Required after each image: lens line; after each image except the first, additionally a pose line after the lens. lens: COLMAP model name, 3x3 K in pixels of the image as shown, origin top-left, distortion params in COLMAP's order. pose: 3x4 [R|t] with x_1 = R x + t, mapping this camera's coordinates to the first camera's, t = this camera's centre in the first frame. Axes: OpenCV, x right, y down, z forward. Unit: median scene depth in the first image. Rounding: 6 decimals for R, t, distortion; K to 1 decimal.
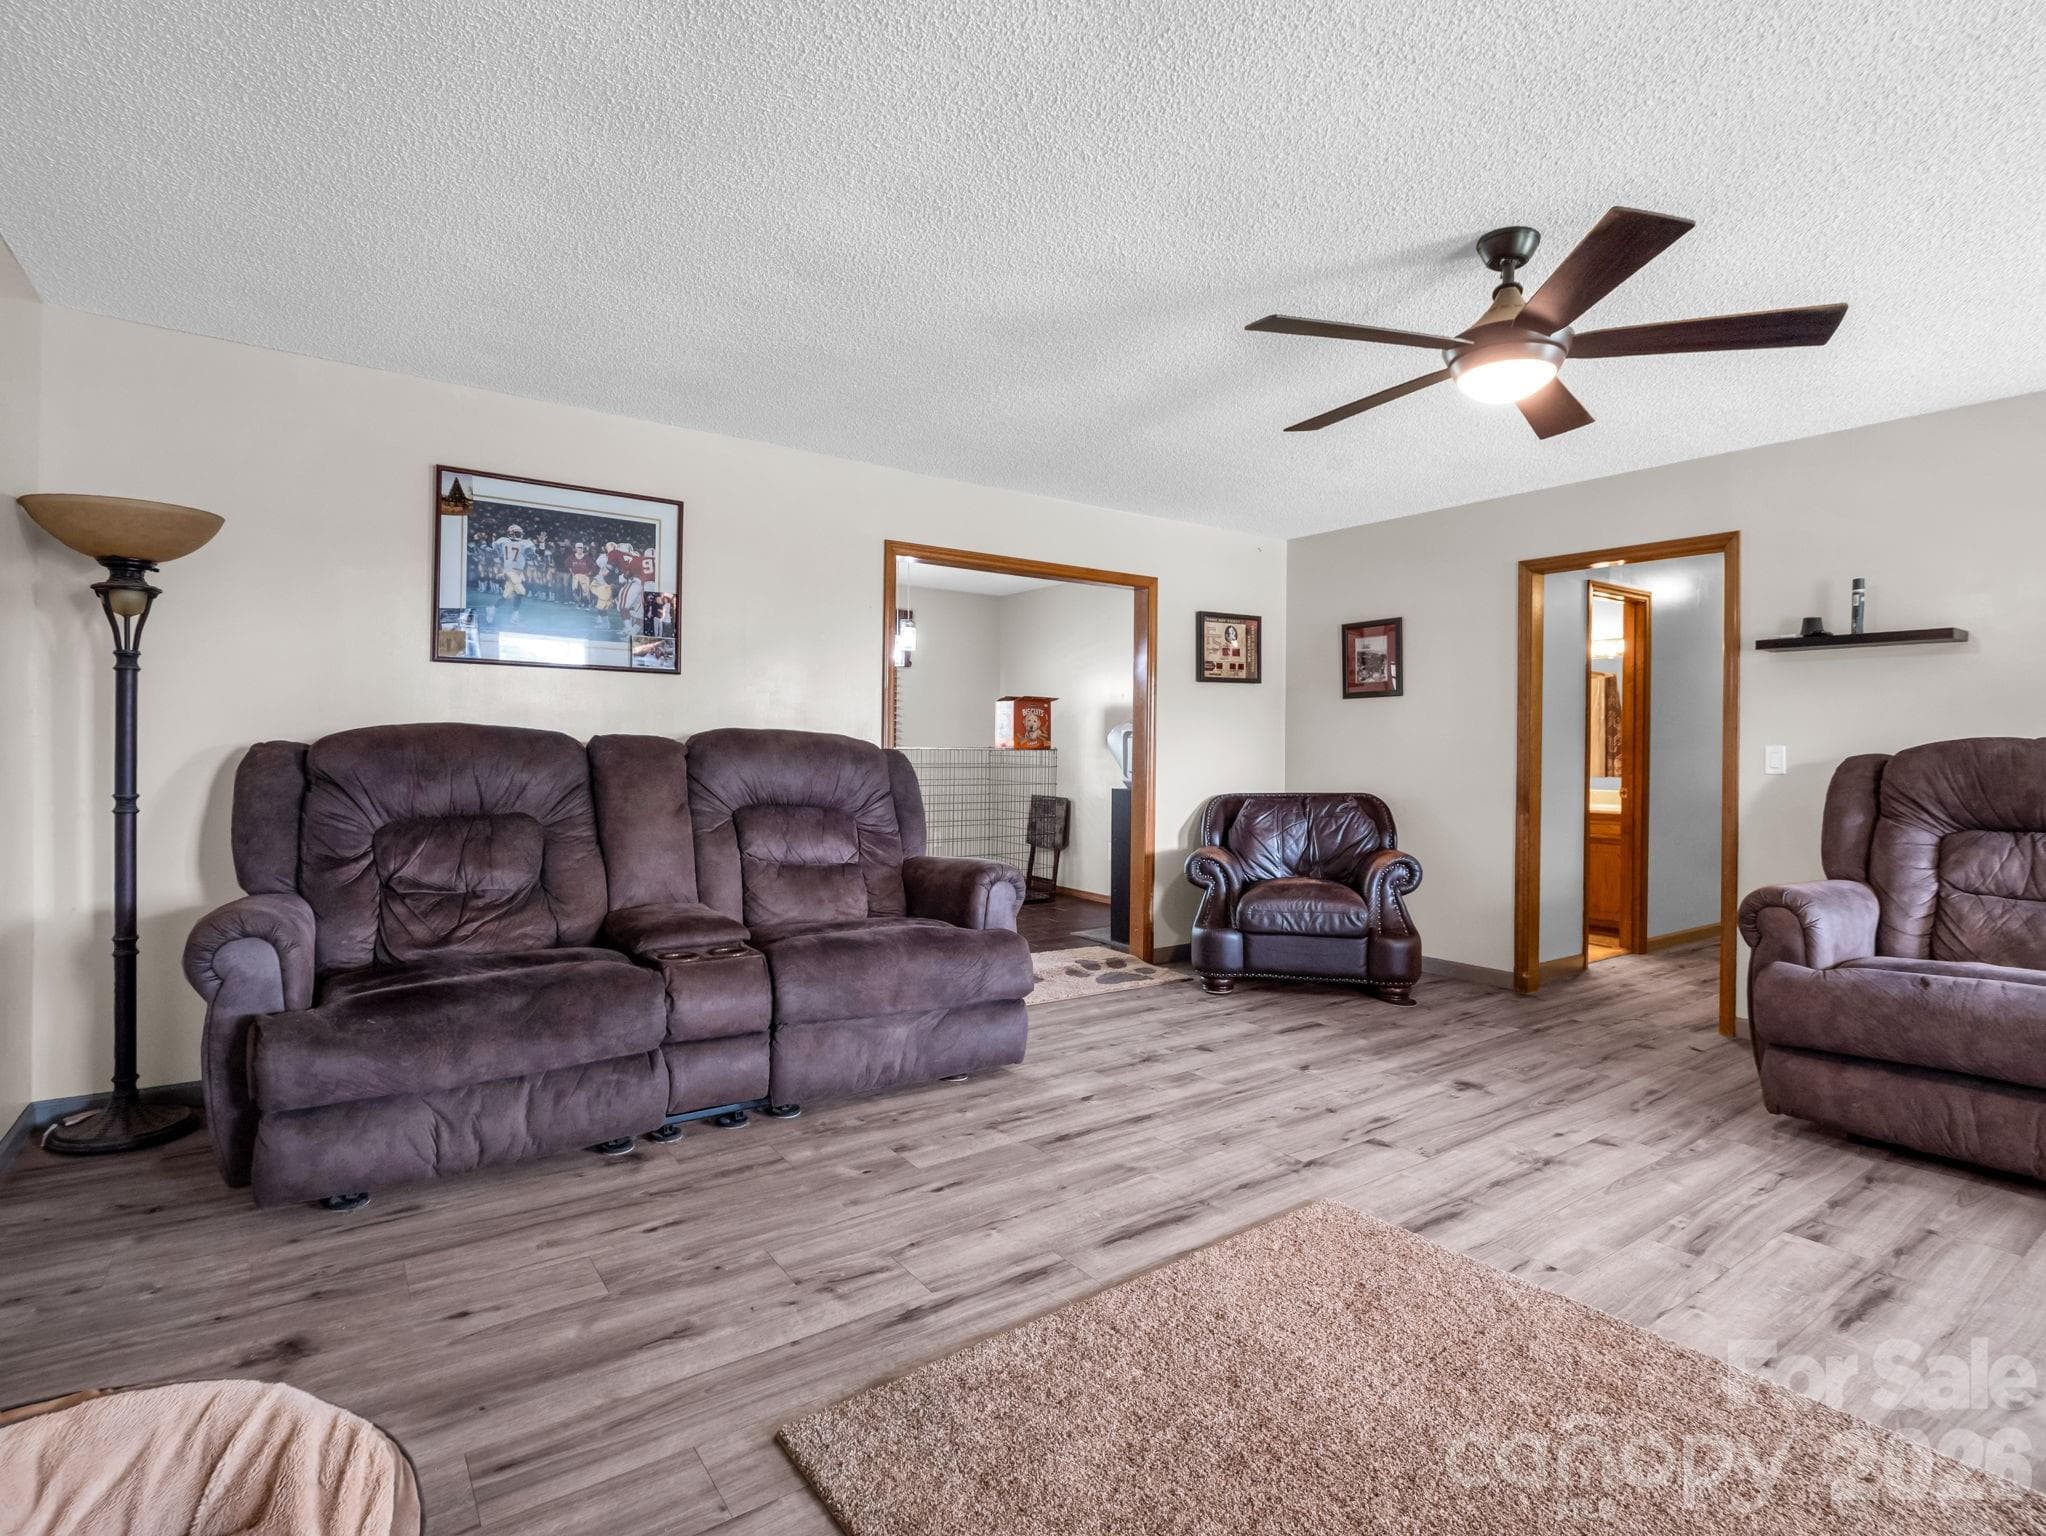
lens RADIAL K [[990.8, 0, 1023.0], [0, 990.8, 768.0], [0, 0, 1]] dist [-0.020683, 0.000341]
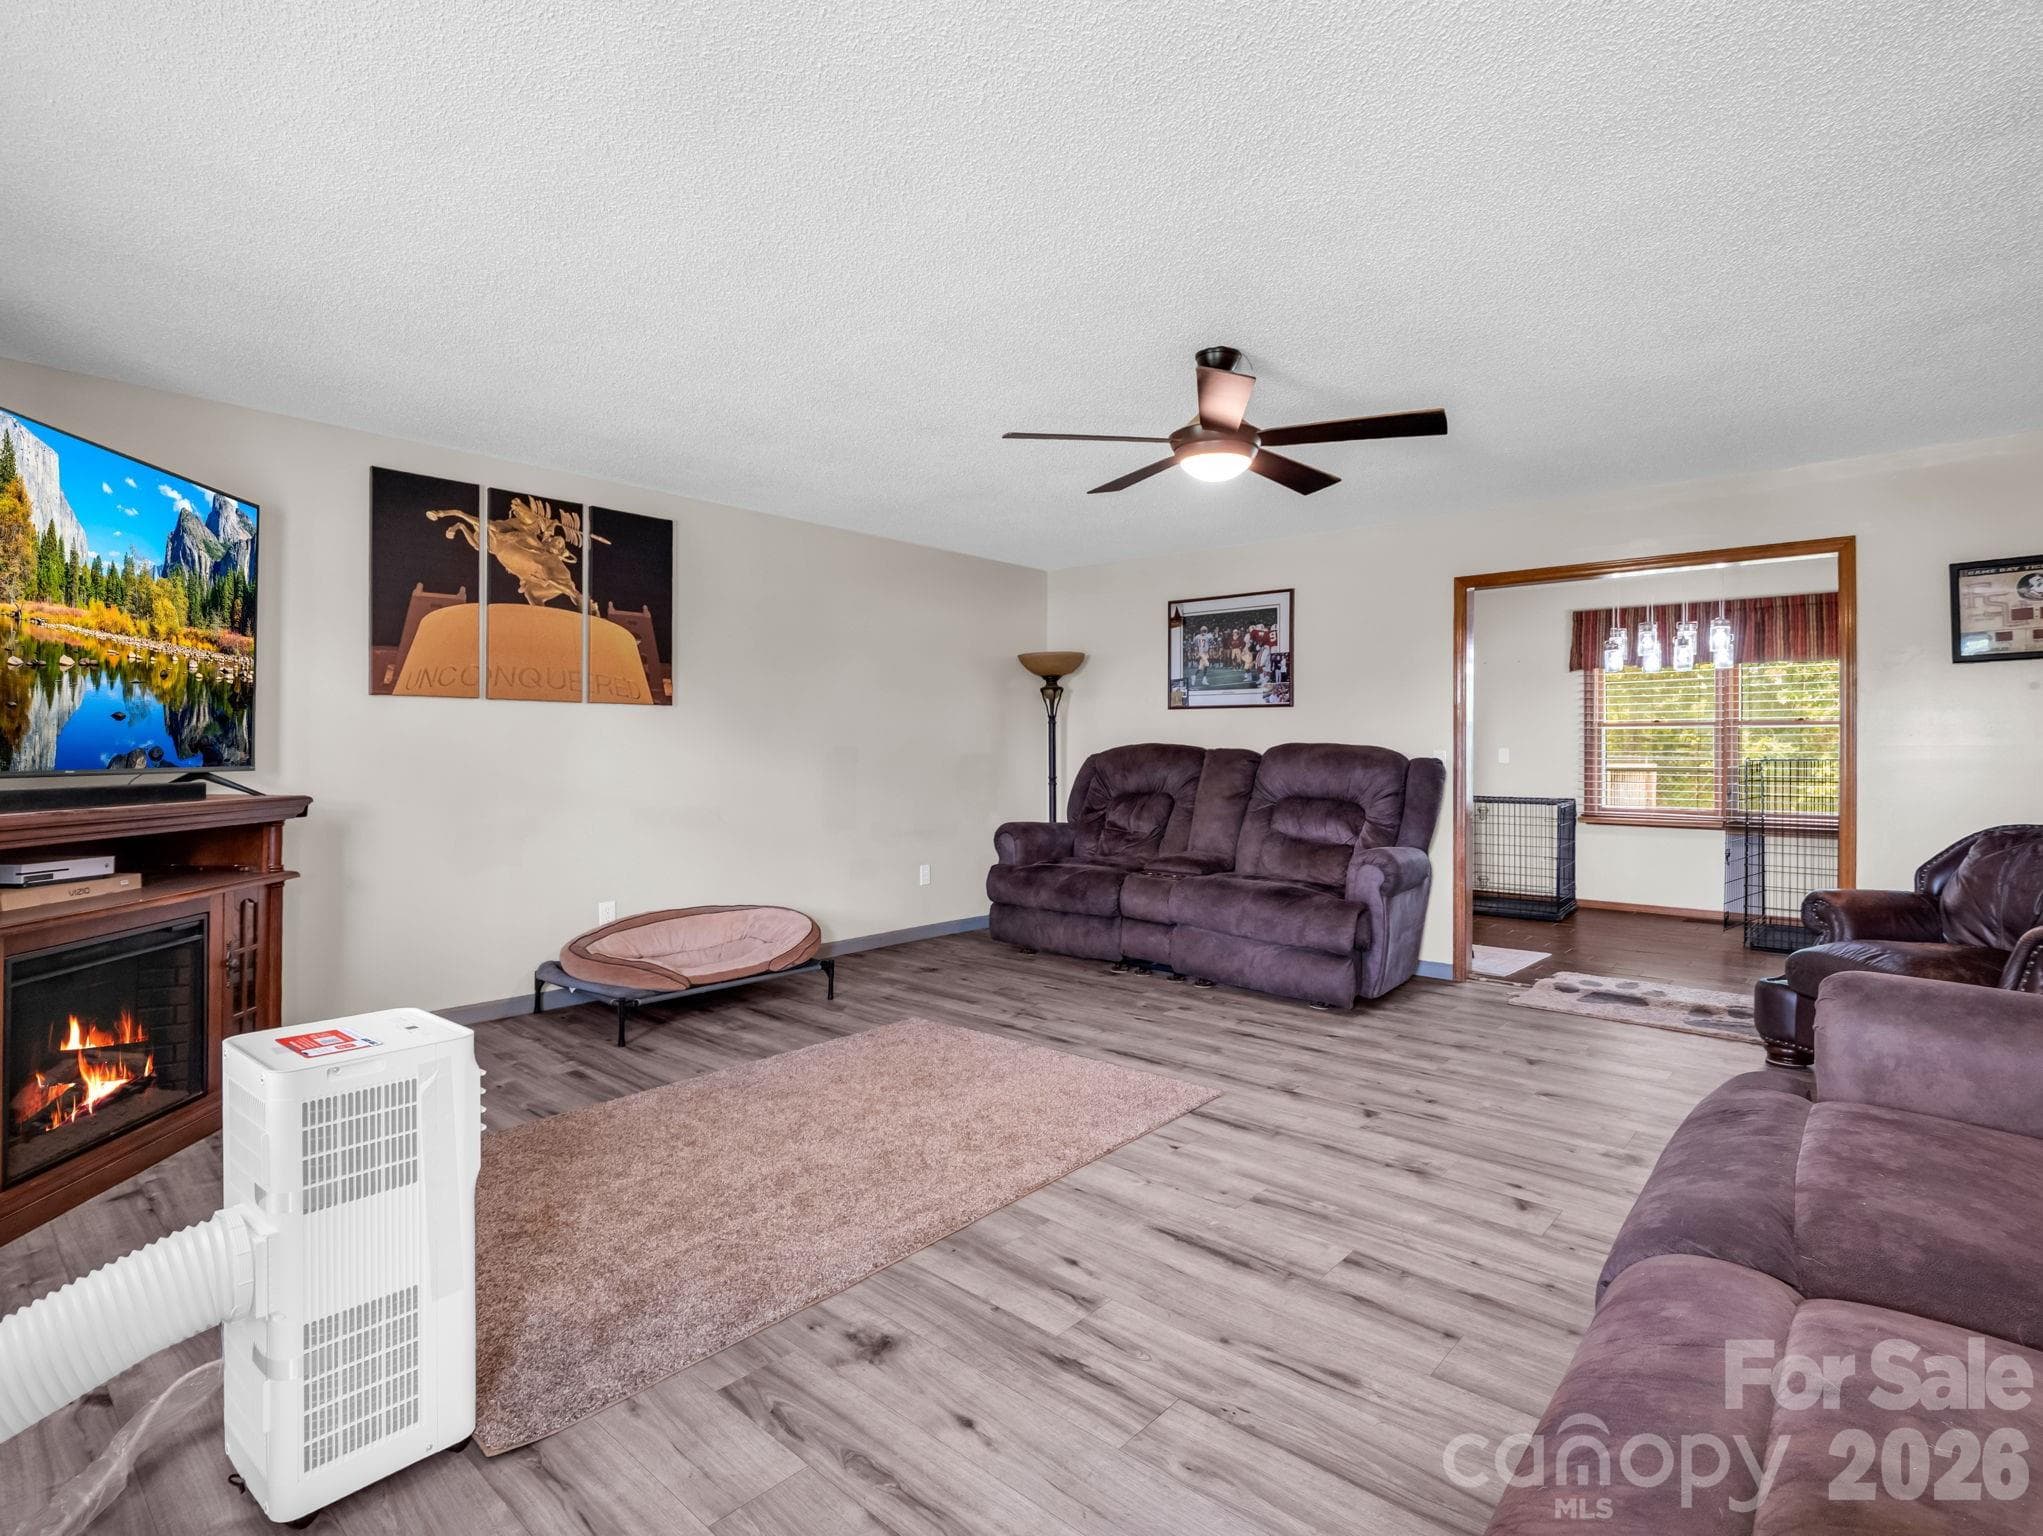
lens RADIAL K [[989.3, 0, 1021.5], [0, 989.3, 768.0], [0, 0, 1]] dist [-0.020683, 0.000341]
pose [[0.242014, 0.006079, -0.970254, 1.227774], [-0.023339, 0.999728, 0.000442, 0.006162], [0.969992, 0.022537, 0.242089, 0.327756]]
